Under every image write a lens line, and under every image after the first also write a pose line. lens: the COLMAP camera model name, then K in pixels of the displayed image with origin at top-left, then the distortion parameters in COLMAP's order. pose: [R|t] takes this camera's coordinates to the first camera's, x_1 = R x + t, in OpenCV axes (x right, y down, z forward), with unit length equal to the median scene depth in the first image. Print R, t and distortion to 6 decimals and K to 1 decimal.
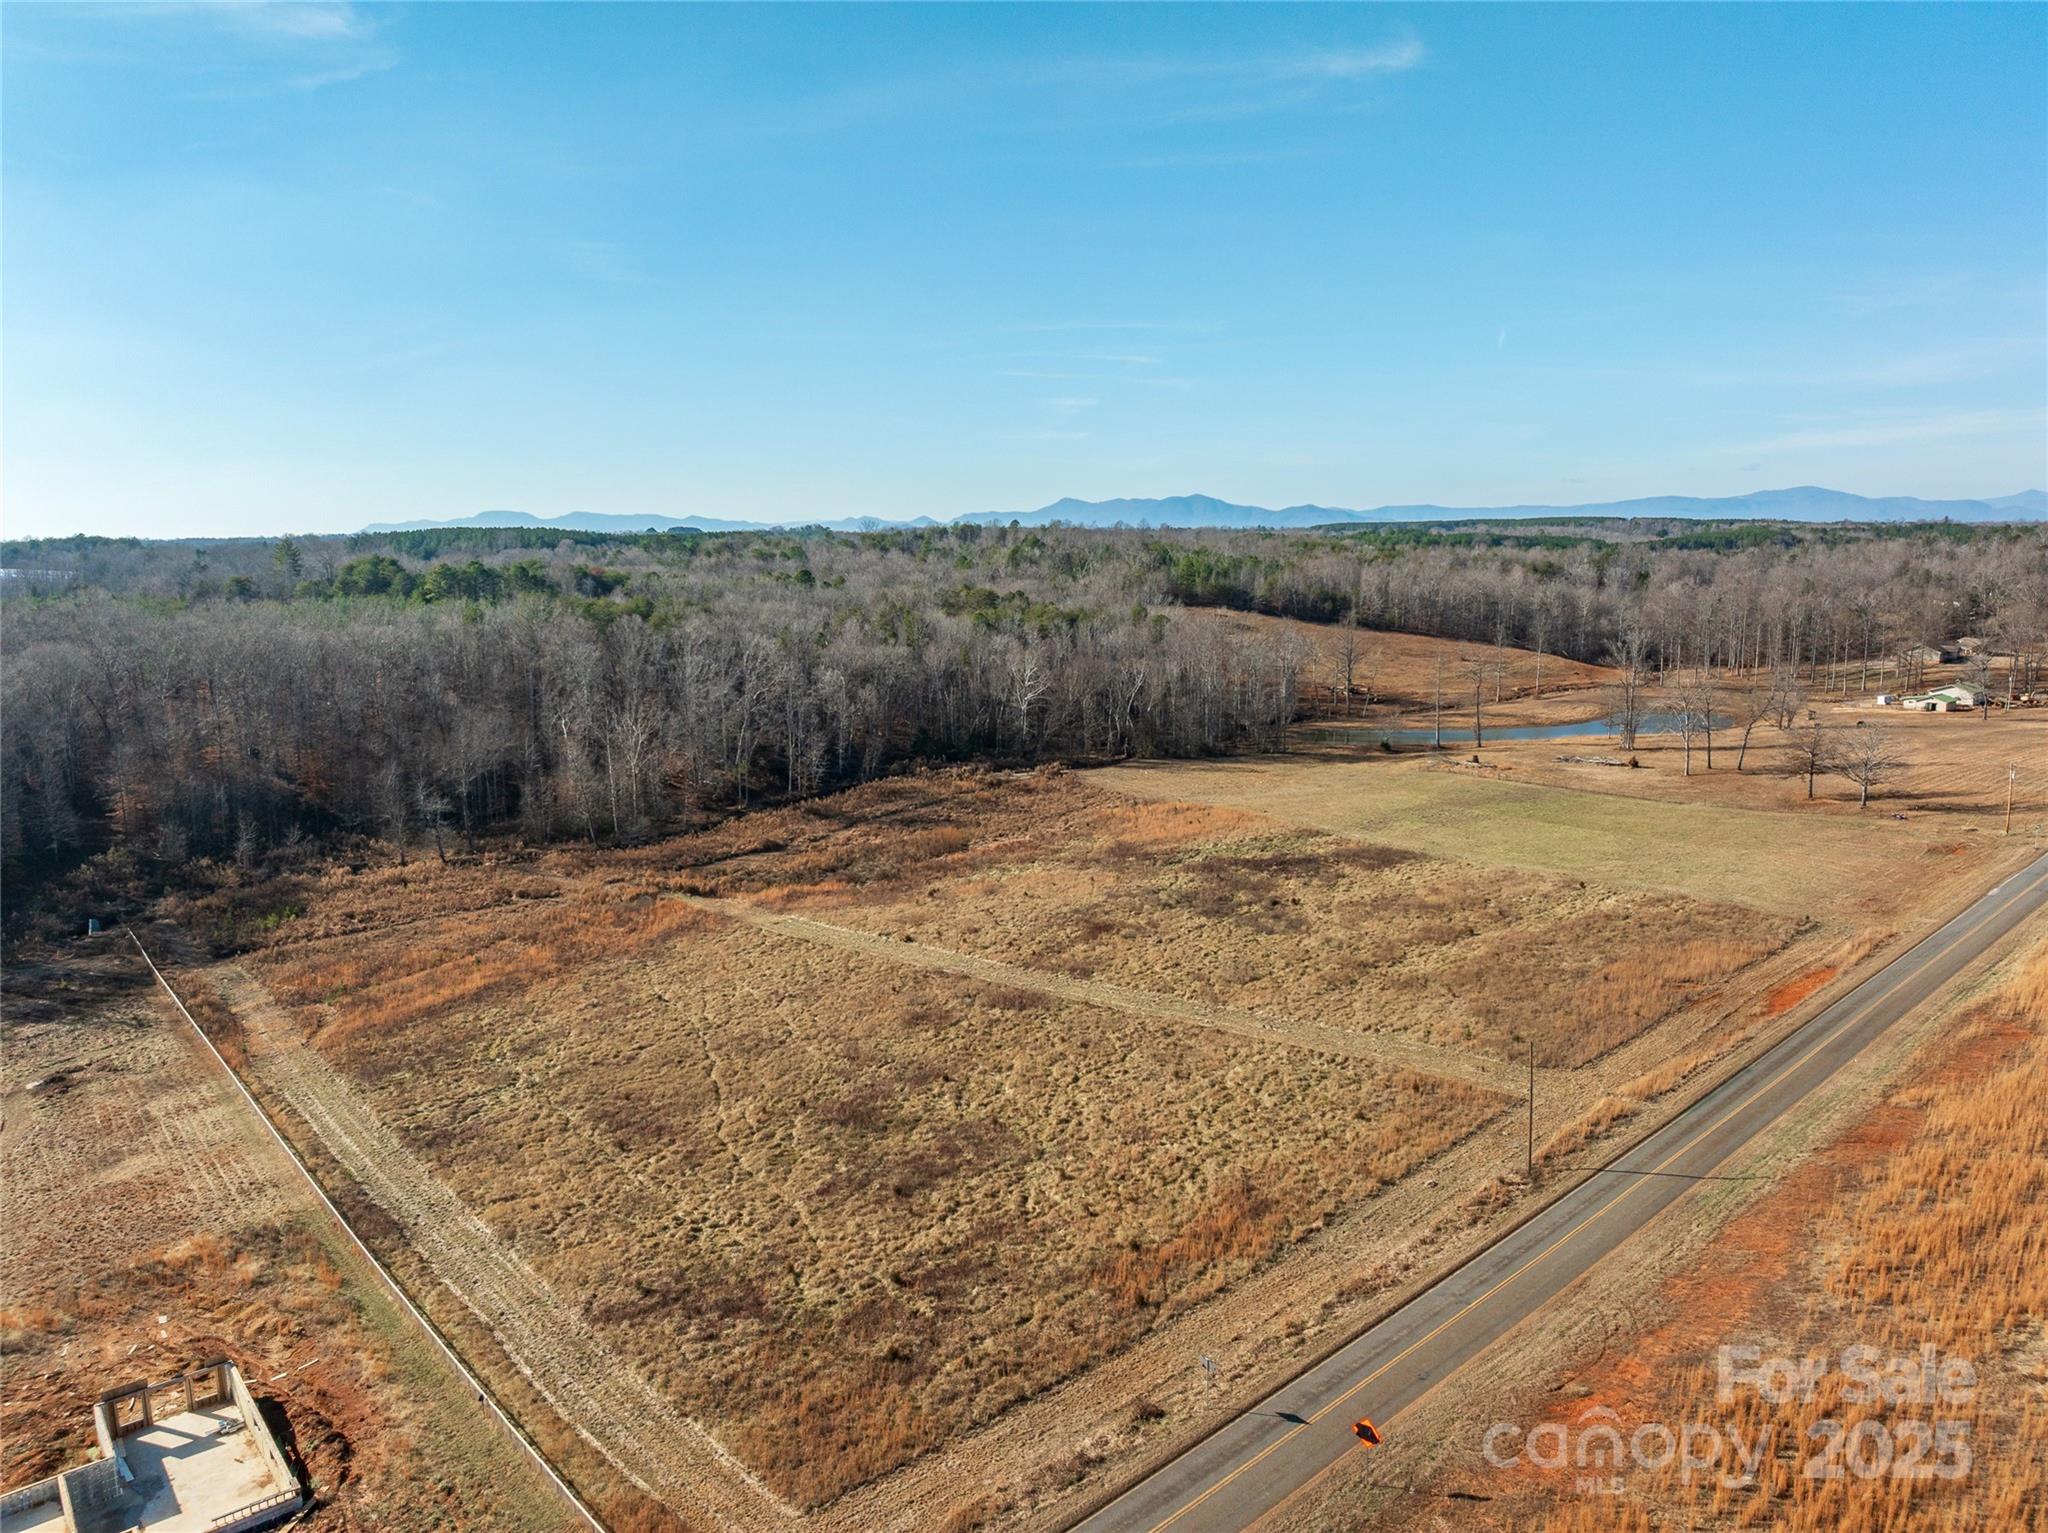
lens RADIAL K [[1435.9, 0, 1024.0], [0, 1435.9, 766.5], [0, 0, 1]] dist [-0.040159, 0.006398]
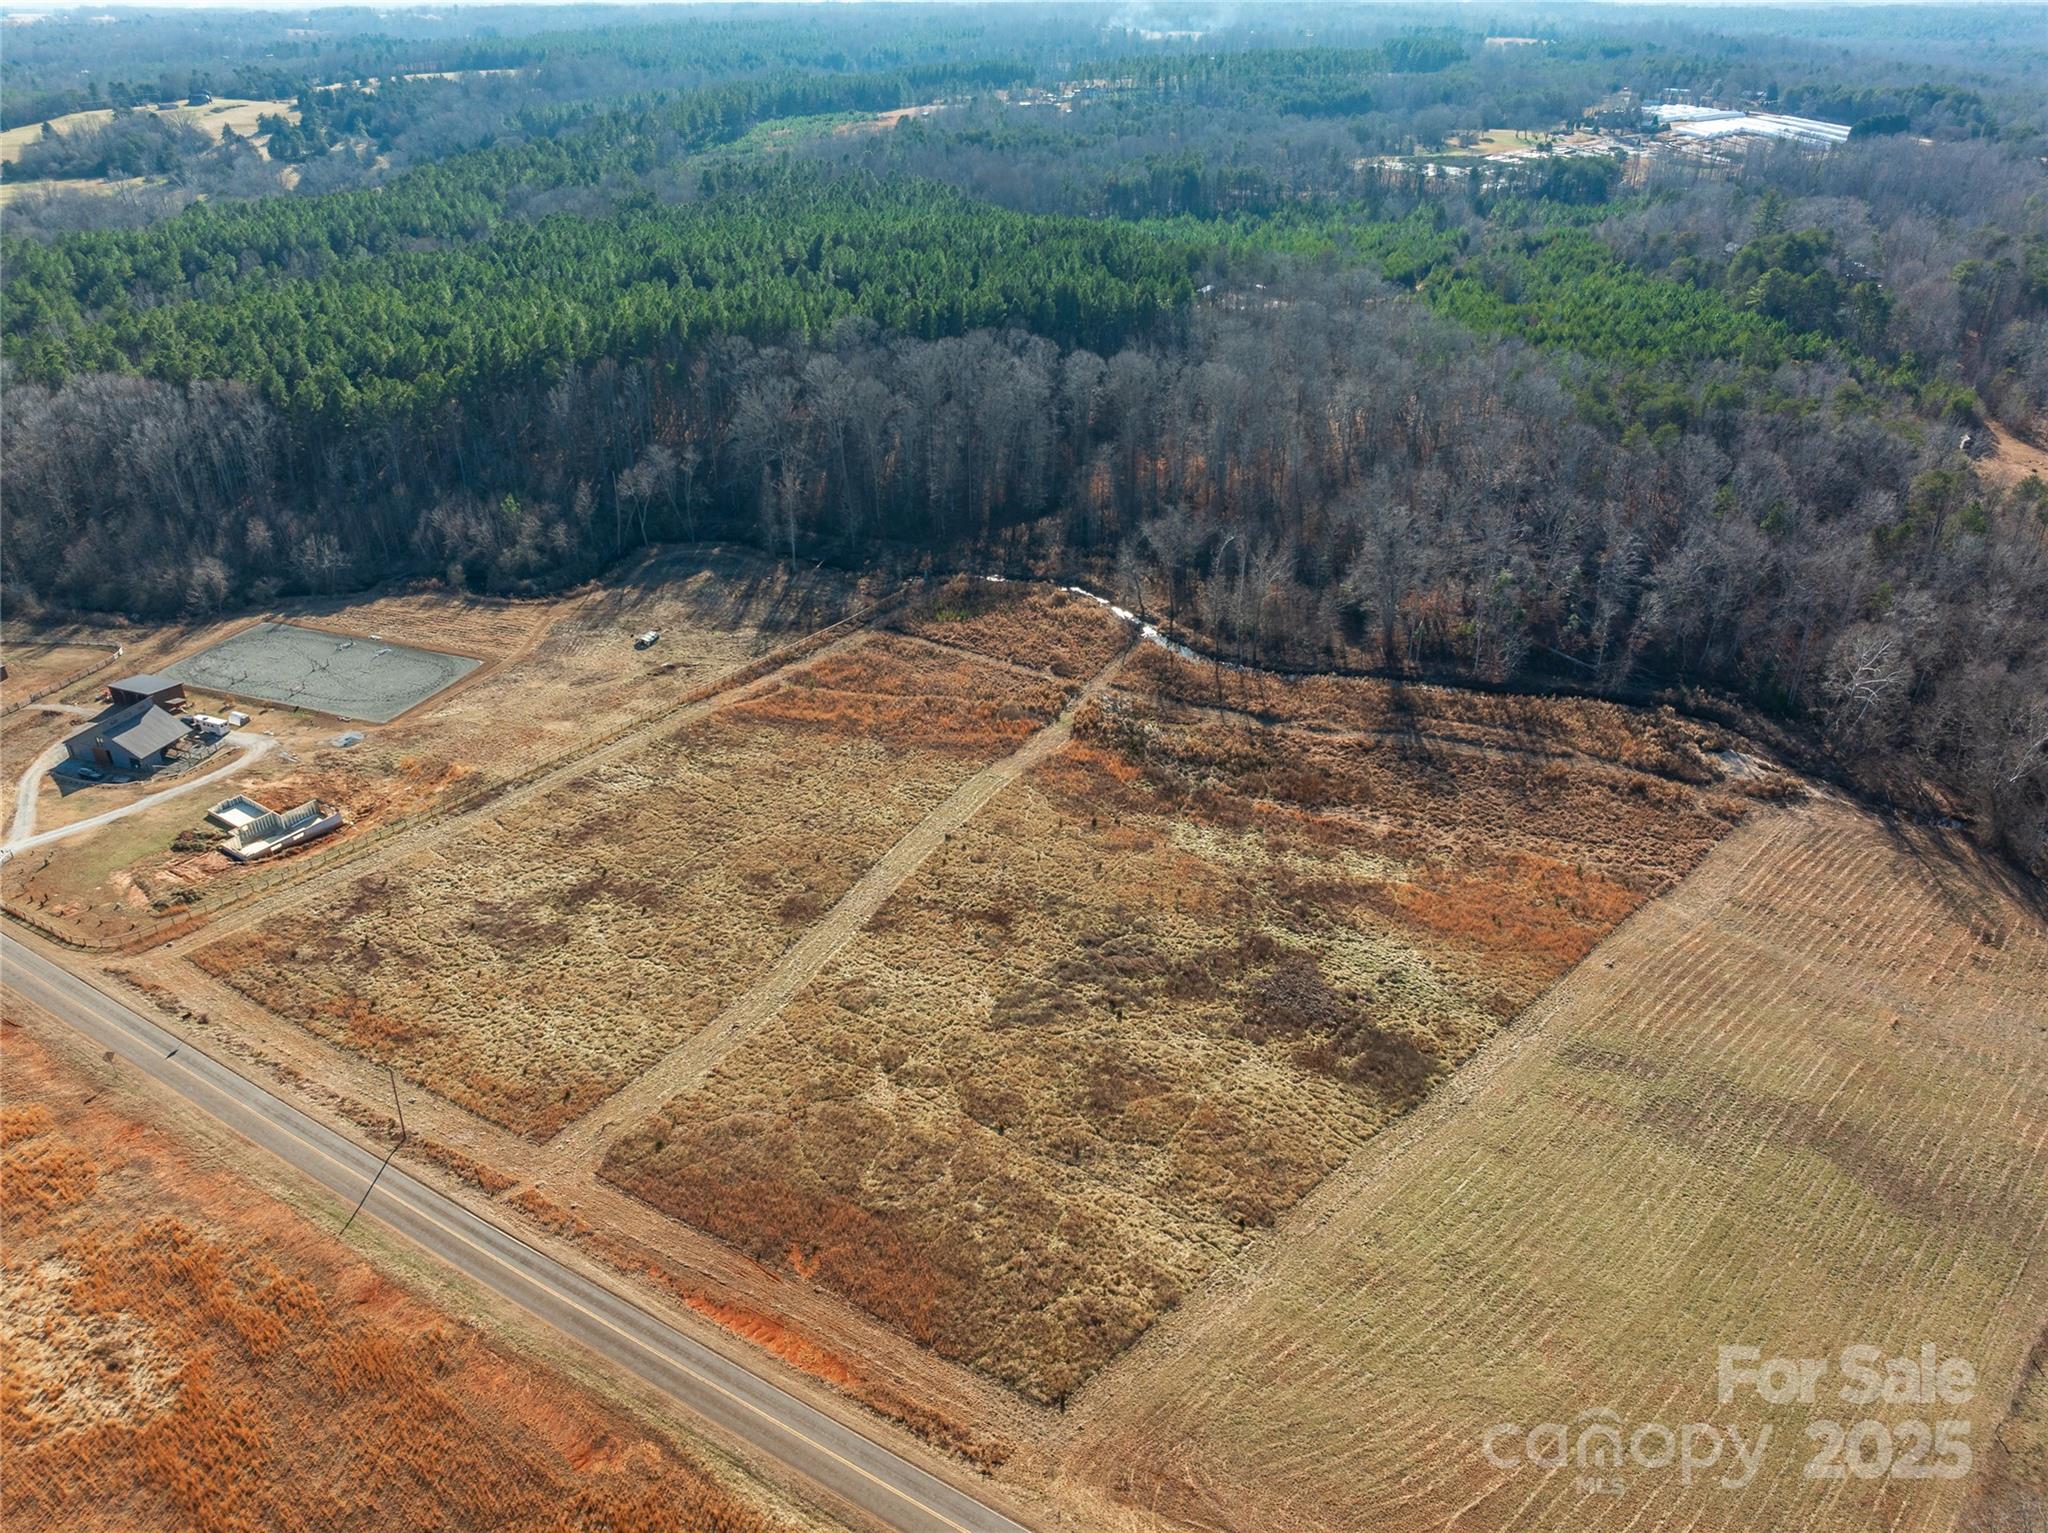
lens RADIAL K [[1435.9, 0, 1024.0], [0, 1435.9, 766.5], [0, 0, 1]] dist [-0.040159, 0.006398]
pose [[0.274758, 0.478444, -0.834026, 1.485950], [-0.153892, 0.878110, 0.453035, -0.797950], [0.949118, 0.003875, 0.314897, 1.034553]]
